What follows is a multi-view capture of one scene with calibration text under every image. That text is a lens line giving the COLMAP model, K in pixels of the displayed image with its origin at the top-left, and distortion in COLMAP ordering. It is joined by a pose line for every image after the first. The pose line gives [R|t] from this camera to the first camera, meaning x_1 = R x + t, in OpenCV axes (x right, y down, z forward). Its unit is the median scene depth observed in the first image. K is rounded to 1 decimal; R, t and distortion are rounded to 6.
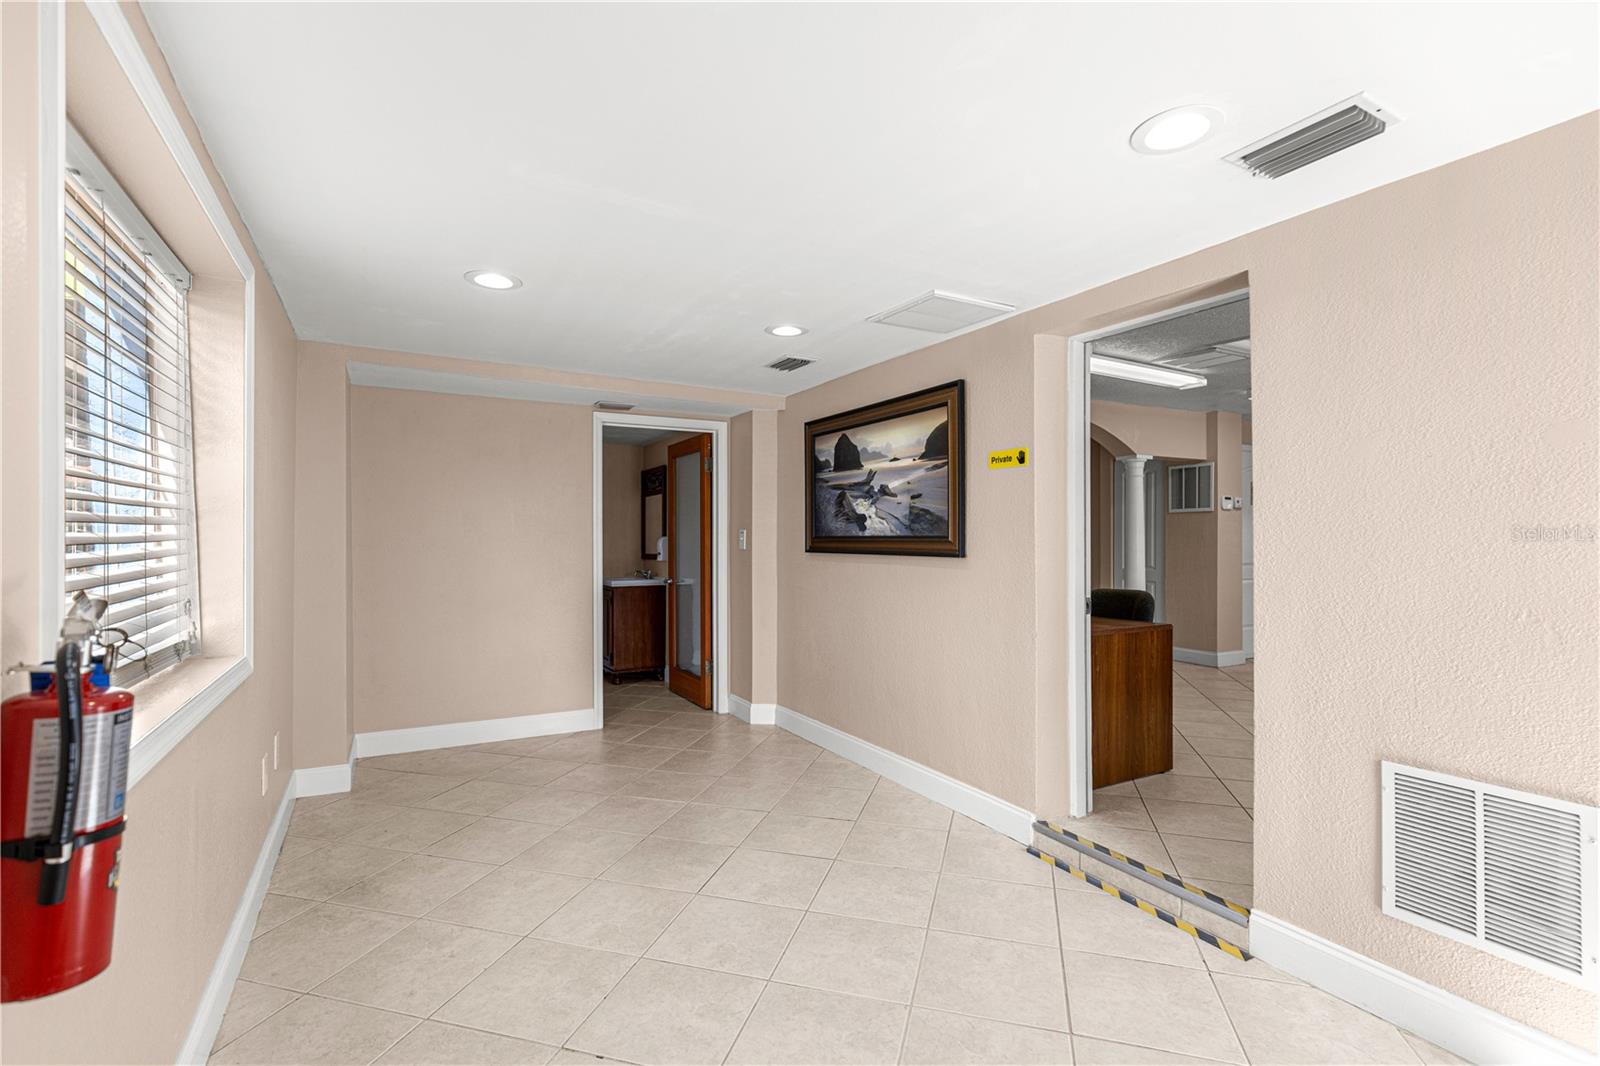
lens RADIAL K [[719.0, 0, 792.5], [0, 719.0, 534.6], [0, 0, 1]] dist [0.002080, -0.000290]
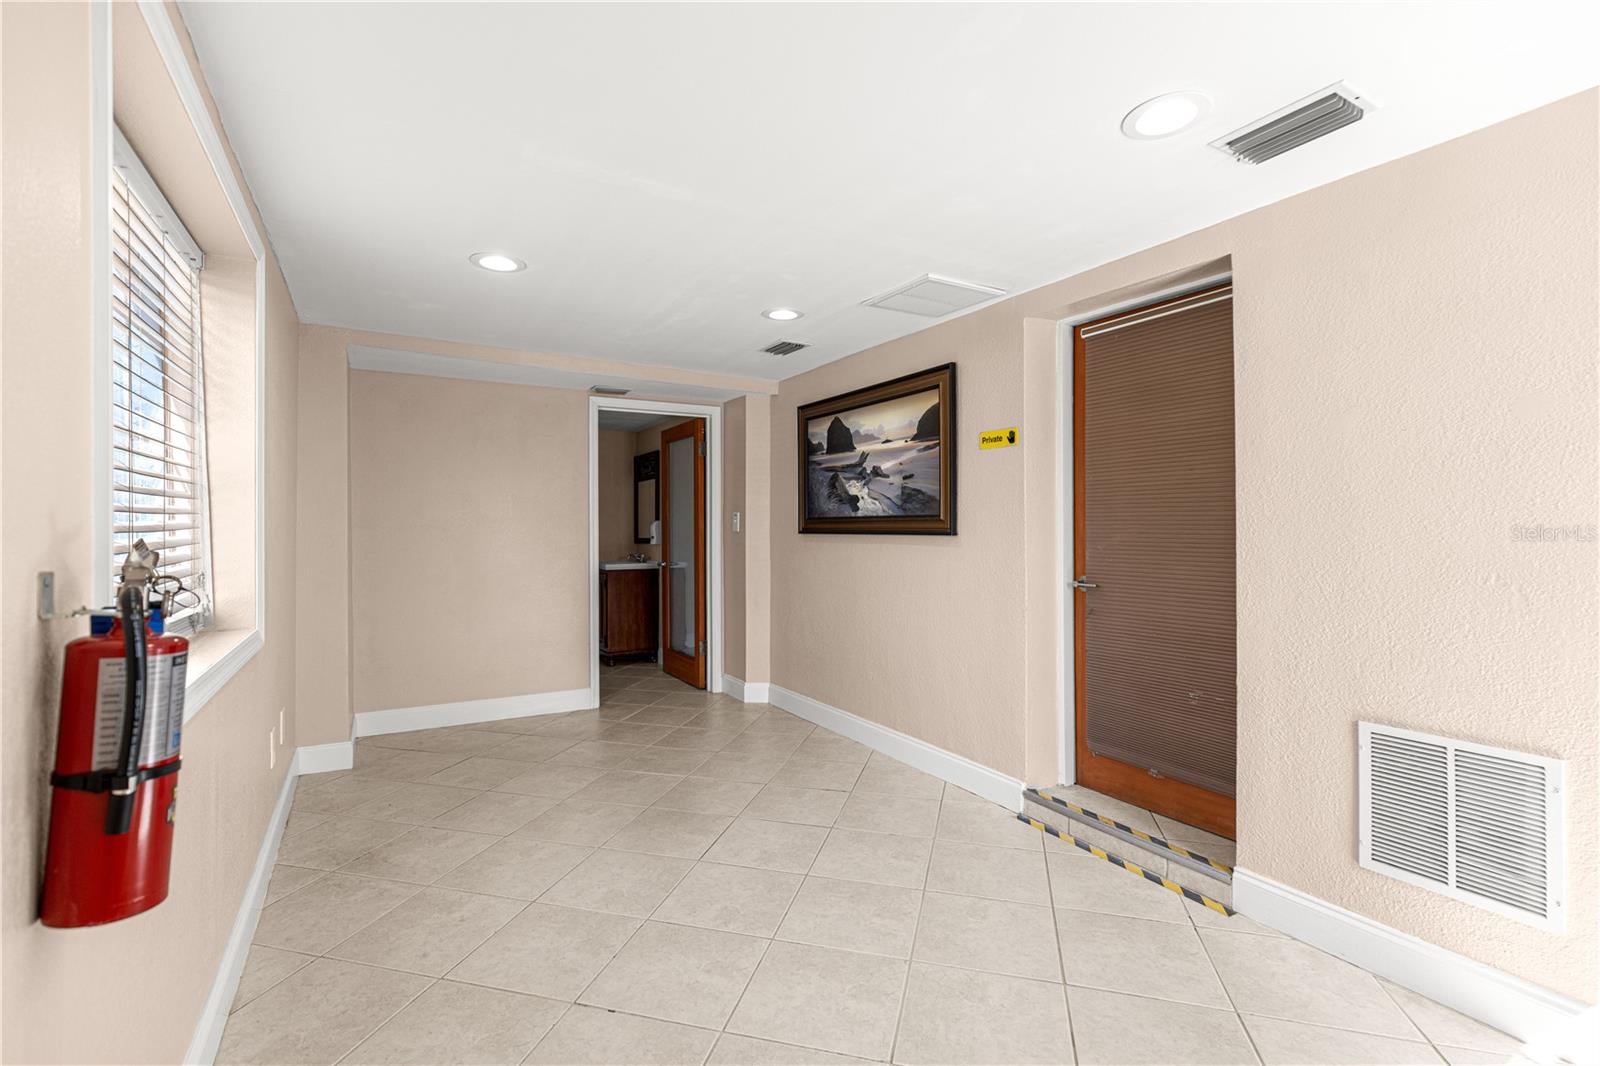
lens RADIAL K [[719.0, 0, 779.0], [0, 719.0, 534.8], [0, 0, 1]] dist [0.002080, -0.000290]
pose [[0.999883, -0.001522, 0.015237, -0.034148], [0.001499, 0.999998, 0.001500, 0.033256], [-0.015240, -0.001477, 0.999883, -0.028882]]
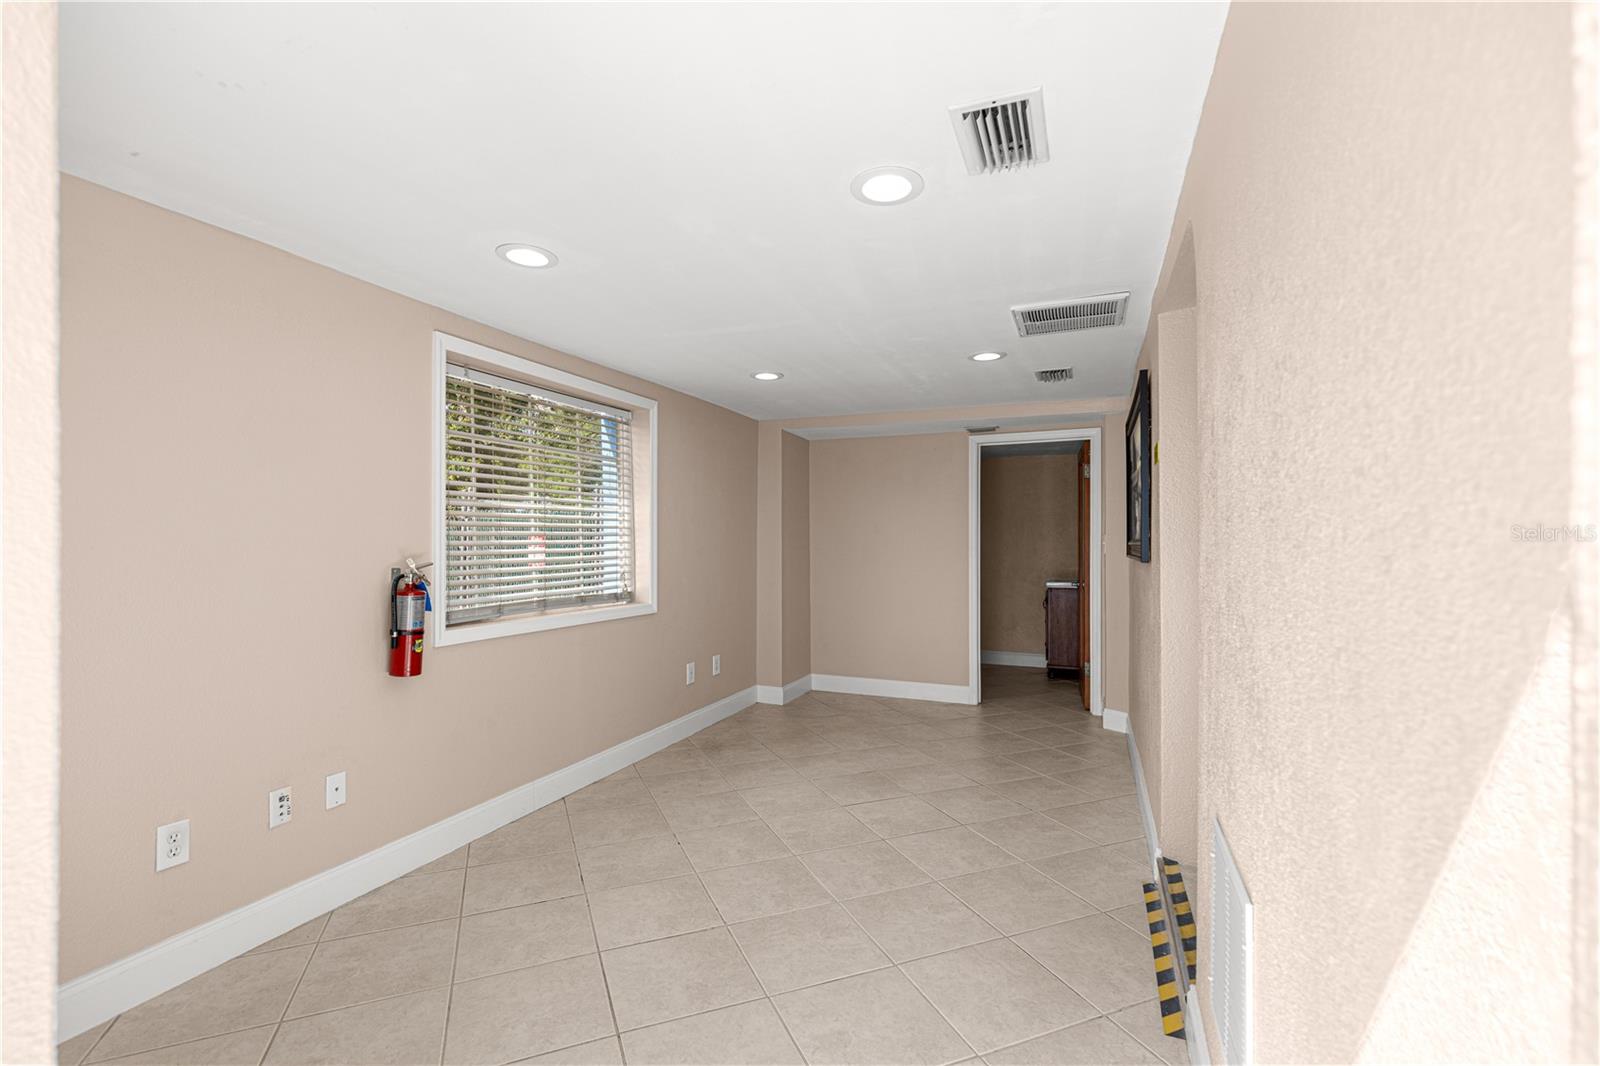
lens RADIAL K [[719.0, 0, 803.0], [0, 719.0, 538.5], [0, 0, 1]] dist [0.002080, -0.000290]
pose [[0.624423, -0.000806, -0.781086, 0.876493], [0.003332, 0.999993, 0.001632, -0.008128], [0.781079, -0.003621, 0.624421, 0.096055]]
